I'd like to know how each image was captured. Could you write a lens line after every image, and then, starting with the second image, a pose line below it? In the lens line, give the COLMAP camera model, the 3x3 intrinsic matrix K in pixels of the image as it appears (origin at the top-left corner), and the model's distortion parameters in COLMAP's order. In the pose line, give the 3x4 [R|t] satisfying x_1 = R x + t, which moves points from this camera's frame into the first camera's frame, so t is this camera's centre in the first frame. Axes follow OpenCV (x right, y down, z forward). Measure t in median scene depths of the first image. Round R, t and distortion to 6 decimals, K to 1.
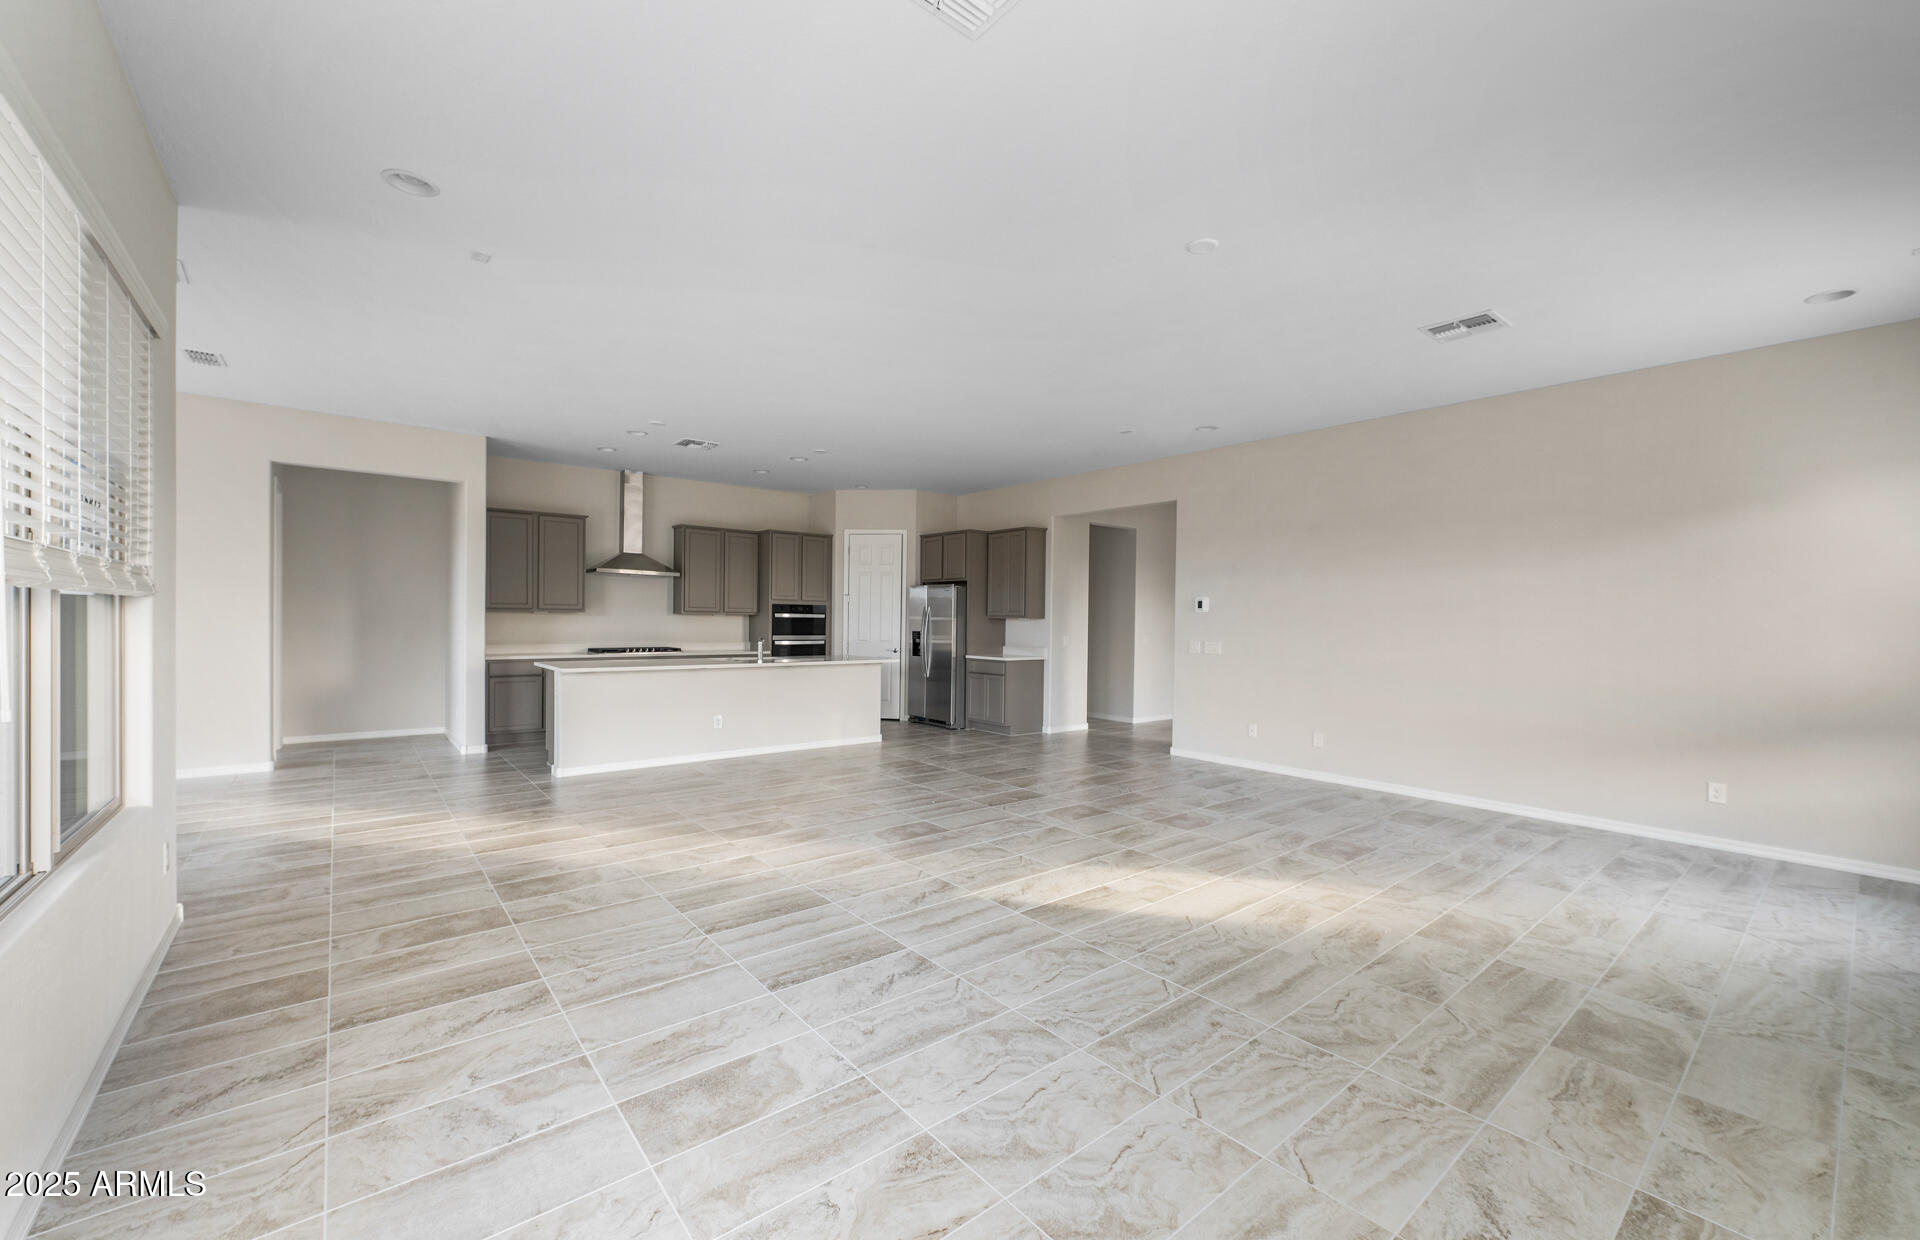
lens RADIAL K [[767.5, 0, 966.1], [0, 767.5, 622.8], [0, 0, 1]] dist [-0.000156, -0.000623]
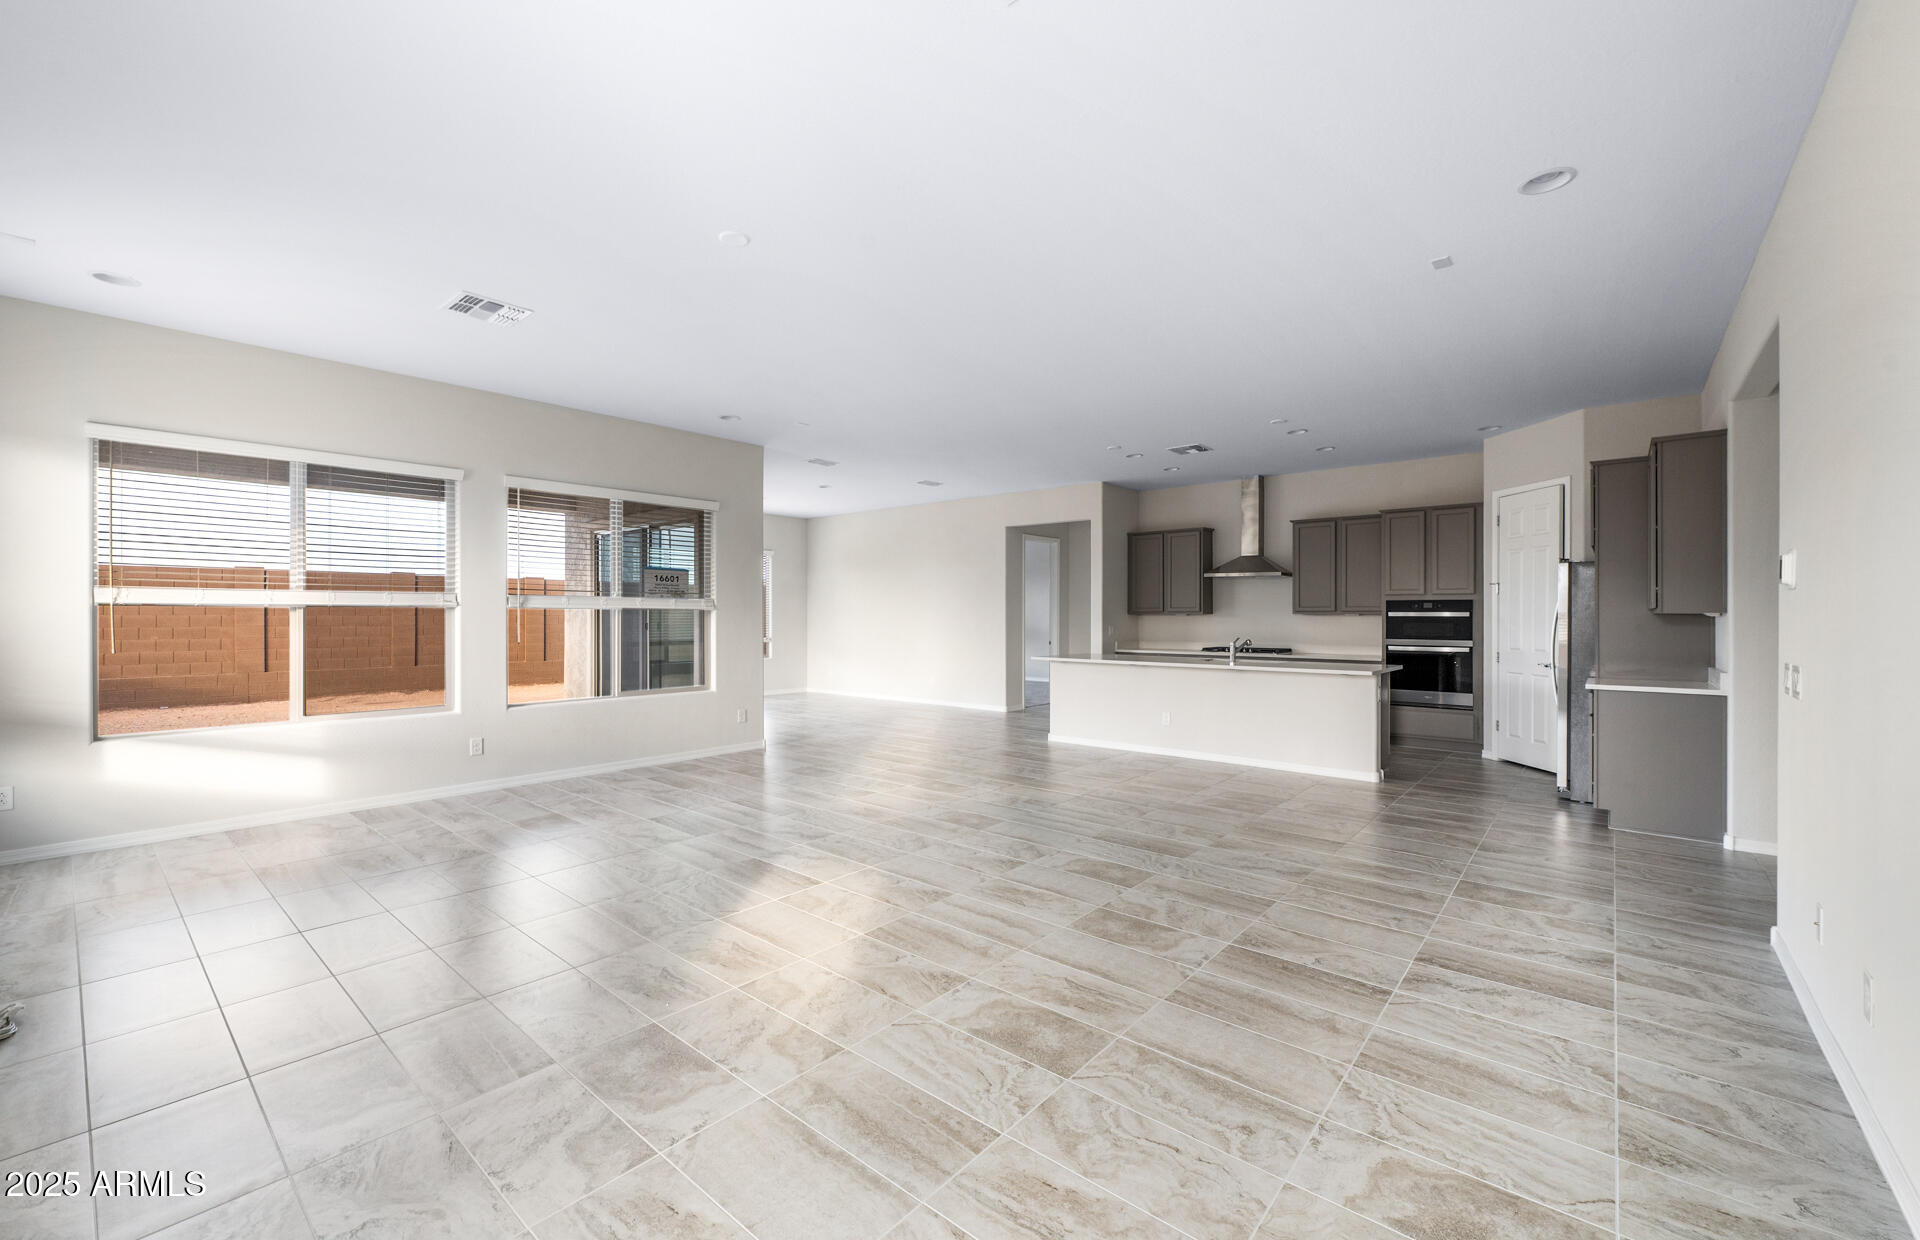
lens RADIAL K [[767.5, 0, 944.6], [0, 767.5, 615.2], [0, 0, 1]] dist [-0.000156, -0.000623]
pose [[0.159789, -0.012725, -0.987069, 0.507072], [-0.003818, 0.999901, -0.013508, 0.004535], [0.987144, 0.005927, 0.159725, 0.425001]]
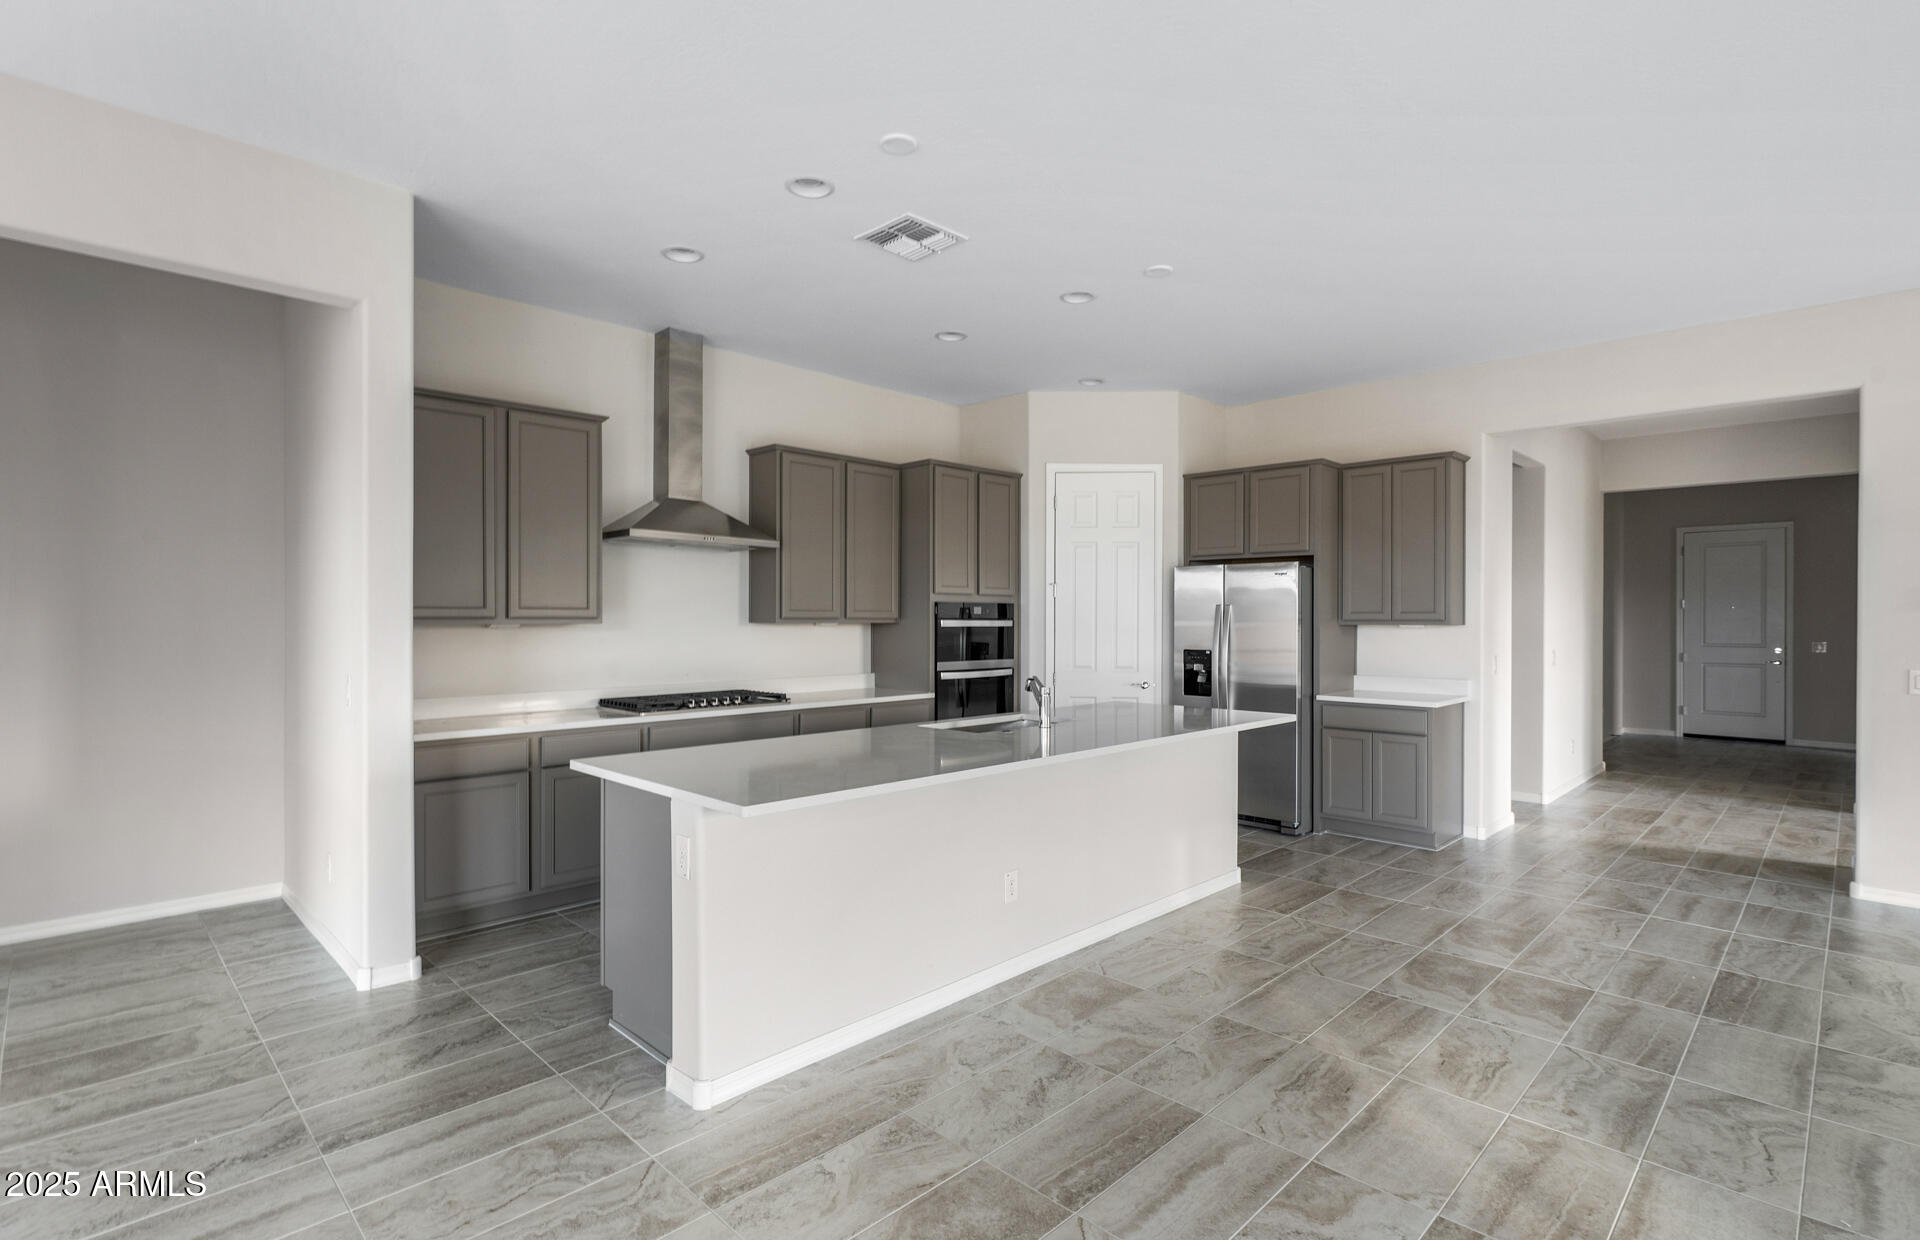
lens RADIAL K [[919.0, 0, 964.5], [0, 919.0, 621.8], [0, 0, 1]] dist [-0.001855, 0.000194]
pose [[0.993577, -0.011142, 0.112608, -0.319613], [0.010977, 0.999938, 0.002081, -0.012752], [-0.112624, -0.000831, 0.993637, 0.397176]]
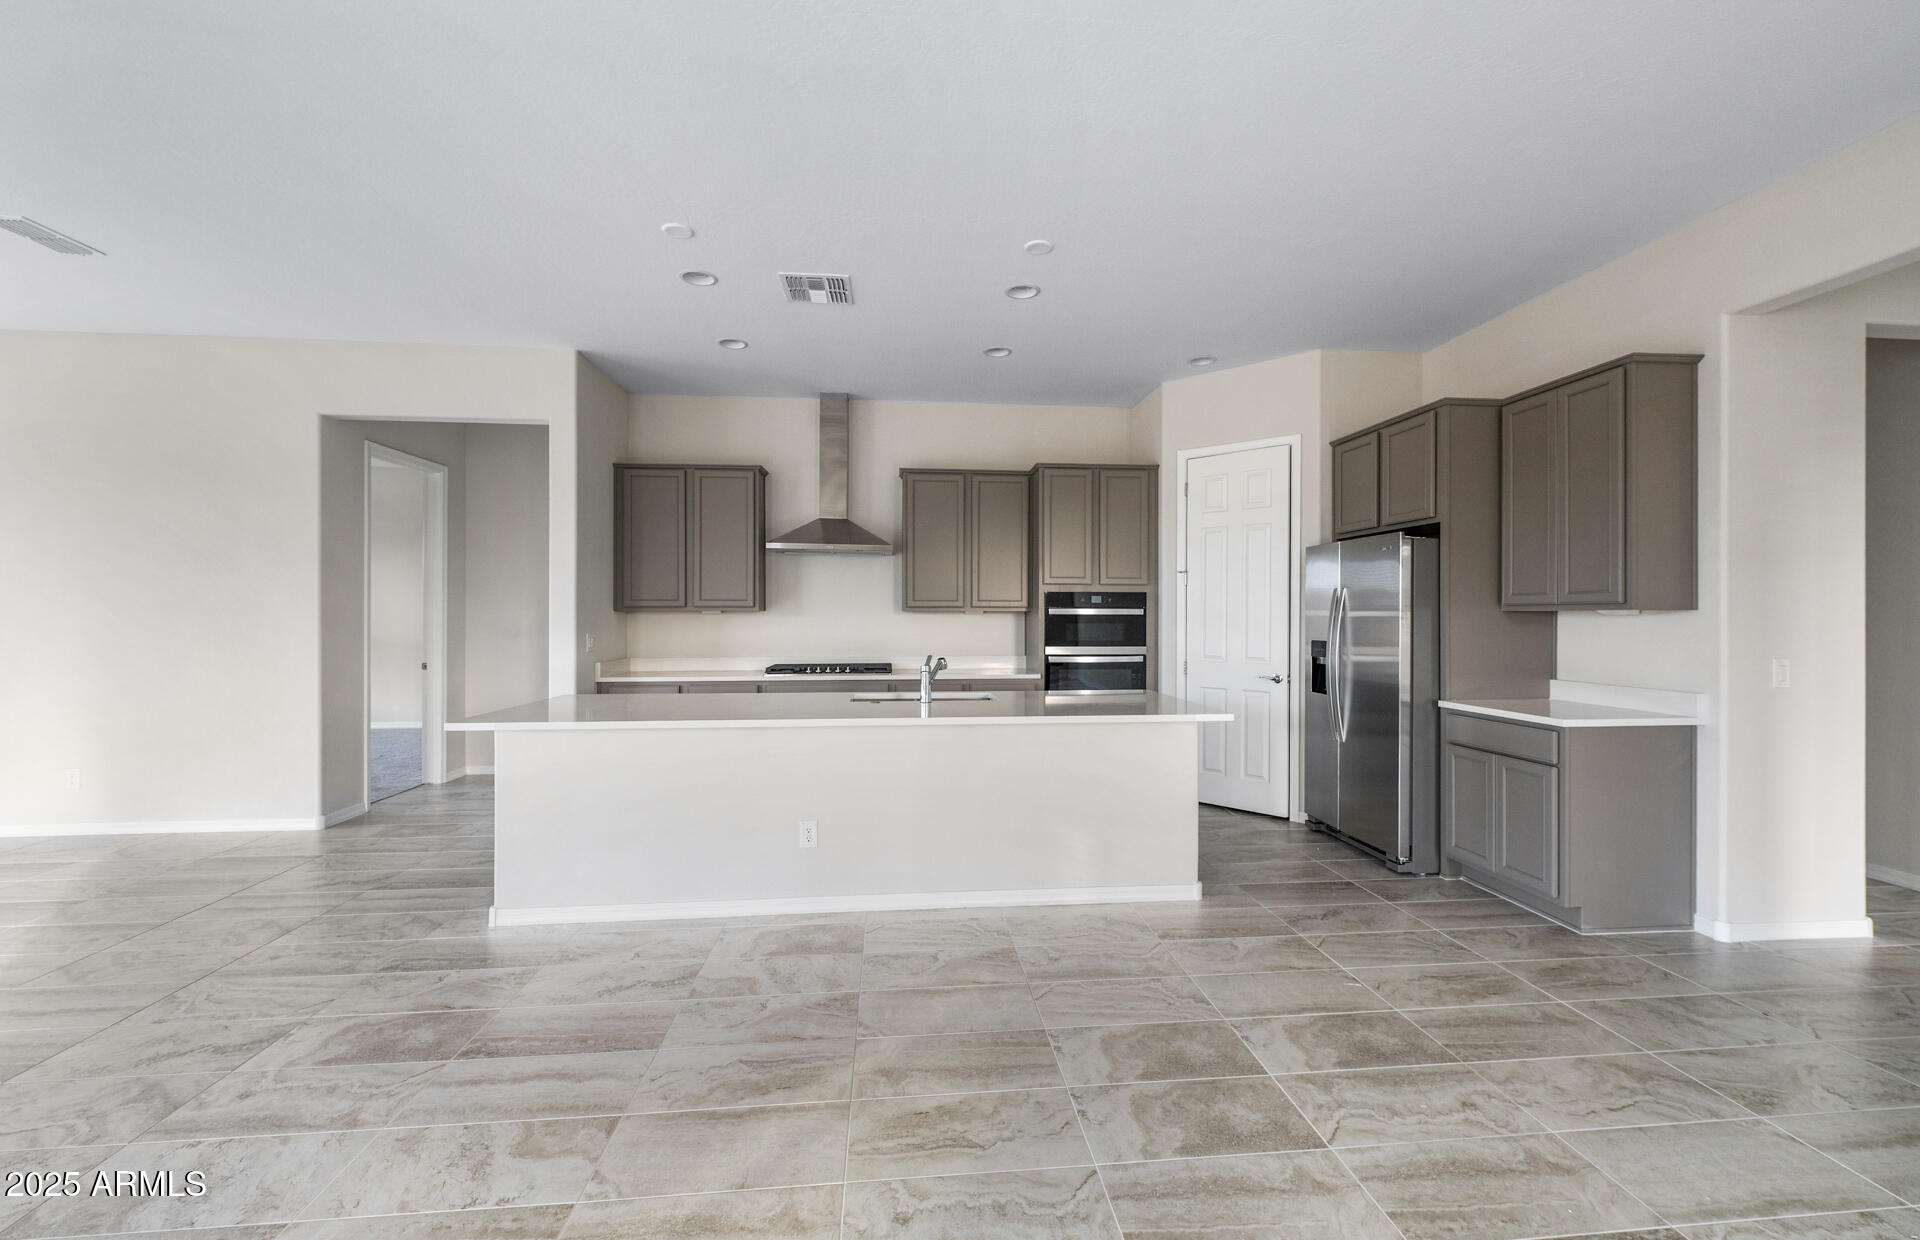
lens RADIAL K [[767.5, 0, 963.4], [0, 767.5, 617.2], [0, 0, 1]] dist [-0.000156, -0.000623]
pose [[0.831964, -0.010688, -0.554726, 0.016739], [0.007613, 0.999940, -0.007848, -0.001675], [0.554777, 0.002306, 0.831996, 0.513246]]
